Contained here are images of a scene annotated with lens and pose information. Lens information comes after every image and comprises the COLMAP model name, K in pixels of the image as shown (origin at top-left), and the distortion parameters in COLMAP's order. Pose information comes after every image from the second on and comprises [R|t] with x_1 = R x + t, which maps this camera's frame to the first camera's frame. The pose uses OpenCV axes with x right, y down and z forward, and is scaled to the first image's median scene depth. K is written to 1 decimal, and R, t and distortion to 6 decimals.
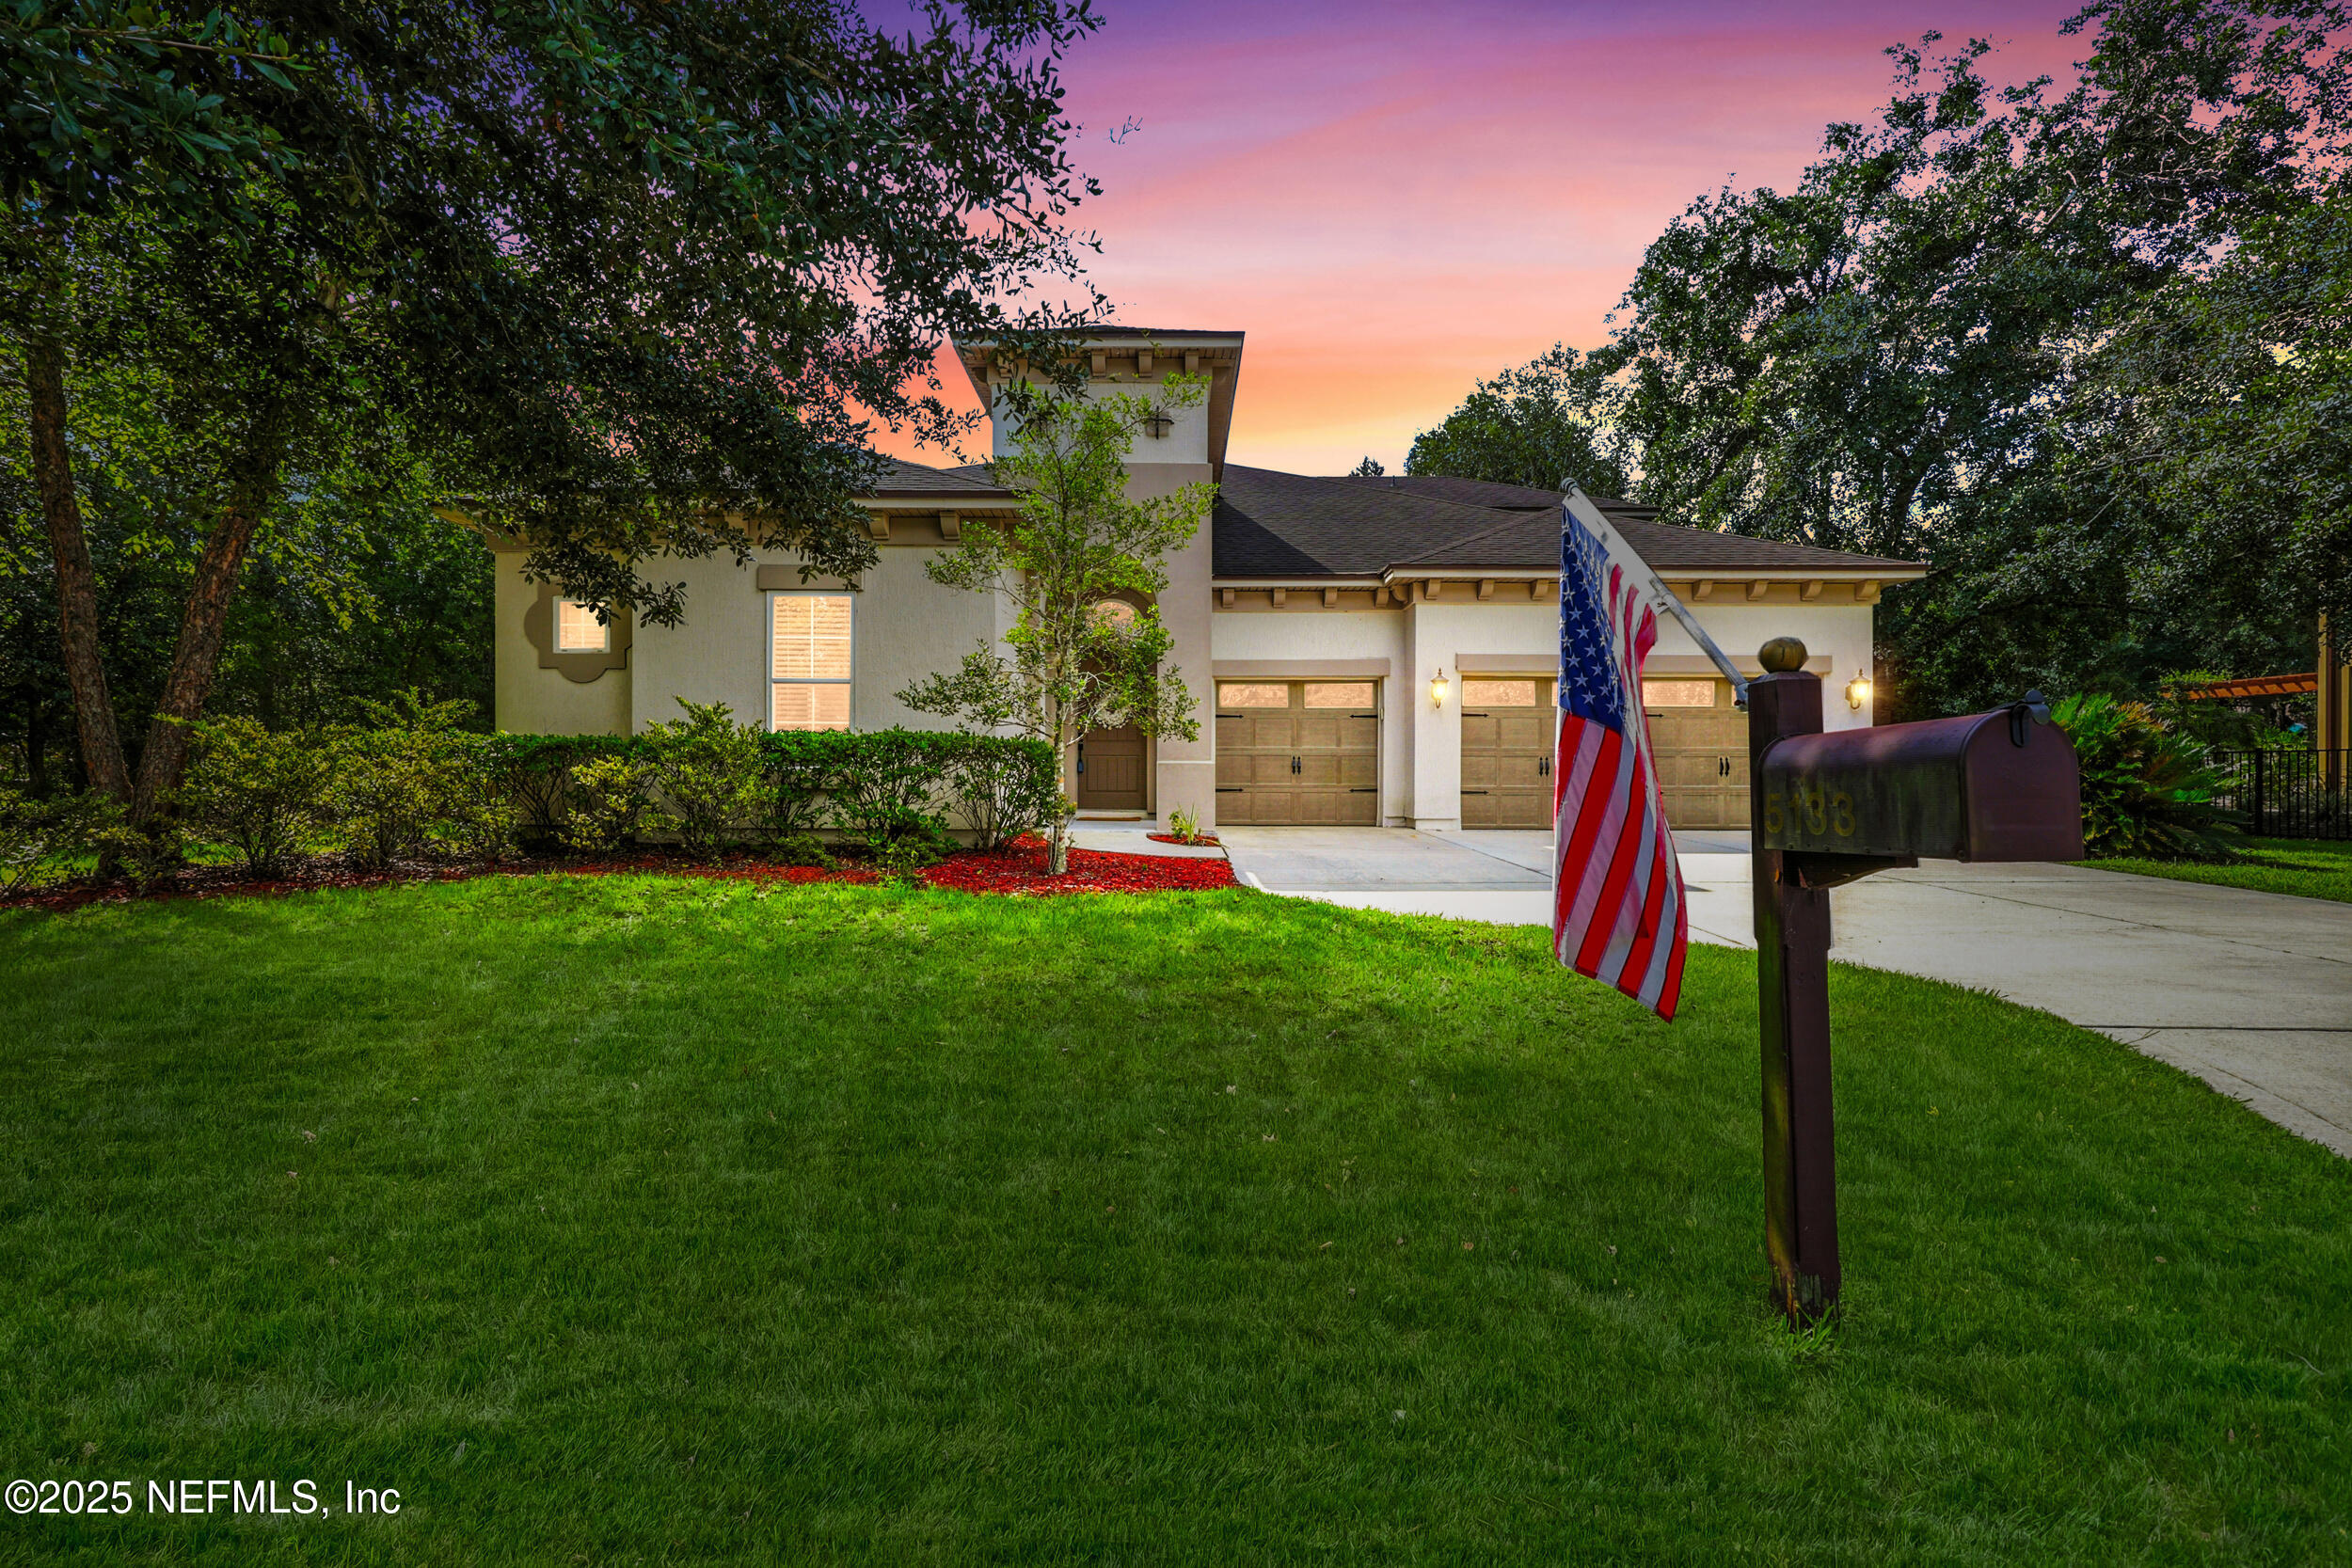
lens RADIAL K [[947.5, 0, 1167.7], [0, 947.5, 783.4], [0, 0, 1]] dist [-0.006630, -0.000103]
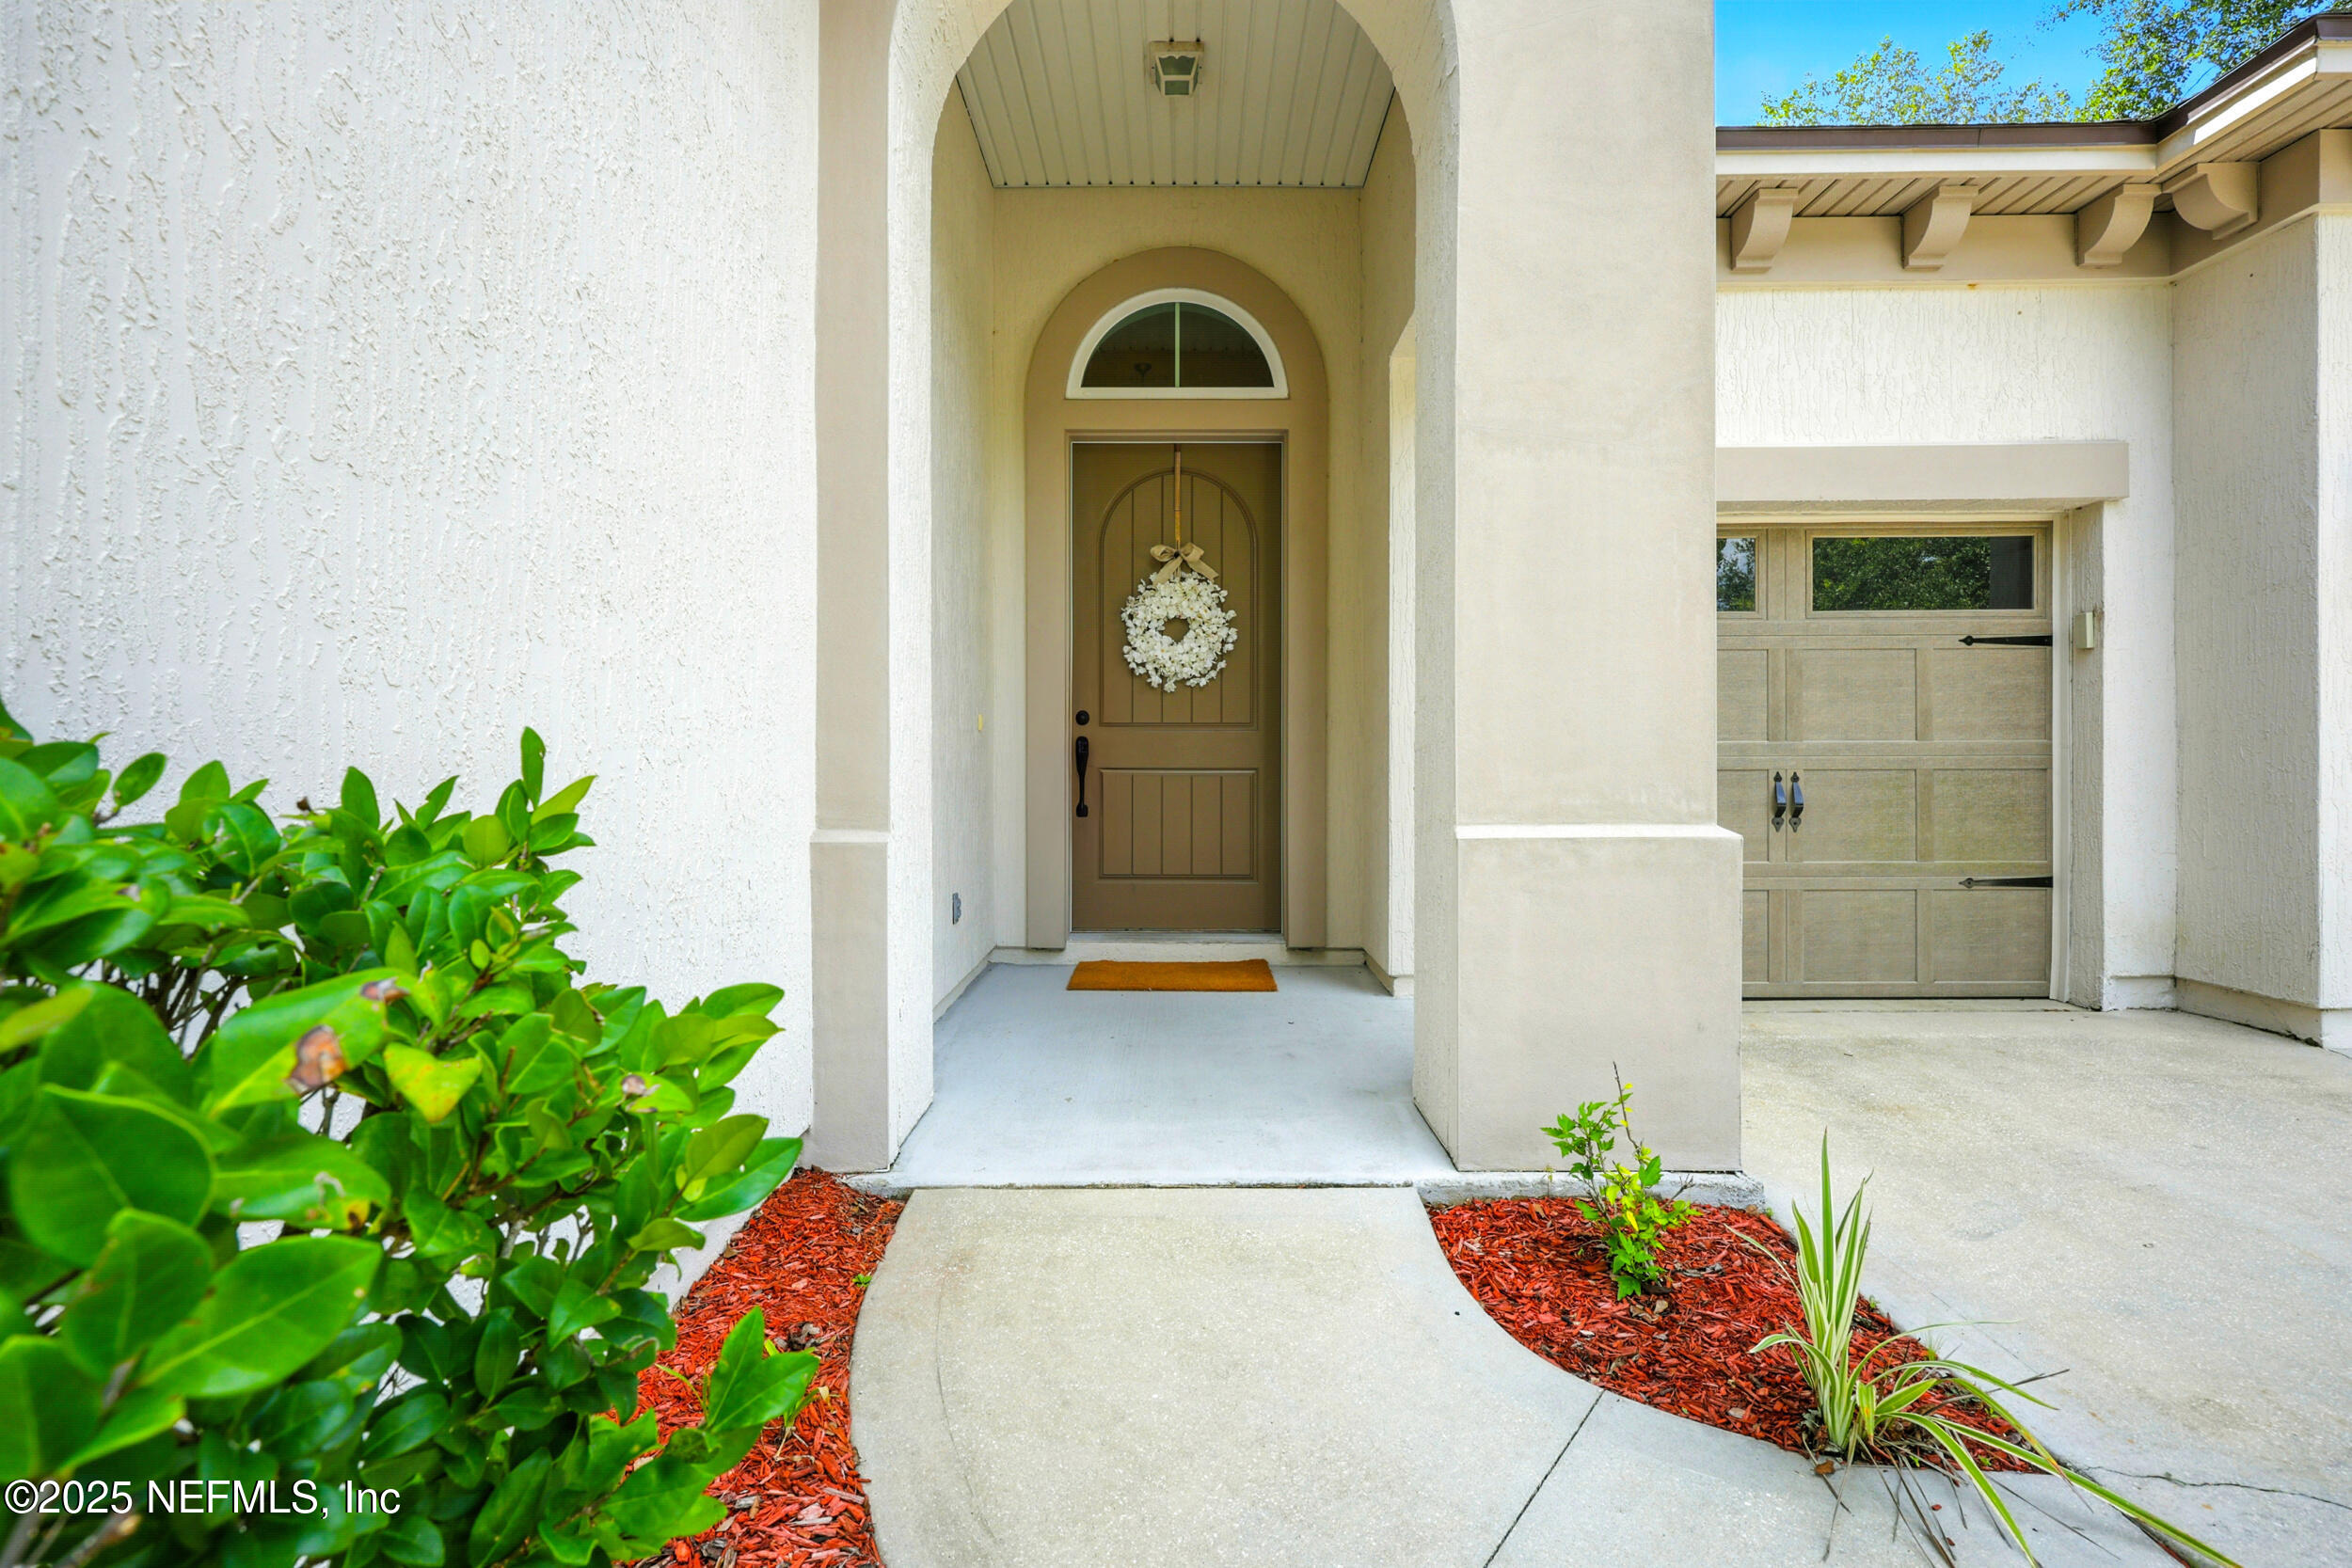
lens RADIAL K [[947.5, 0, 1167.7], [0, 947.5, 783.4], [0, 0, 1]] dist [-0.006630, -0.000103]
pose [[0.999997, -0.002607, 0.000335, -0.066371], [0.002605, 0.999991, 0.003394, -0.027011], [-0.000344, -0.003393, 0.999994, 0.713659]]
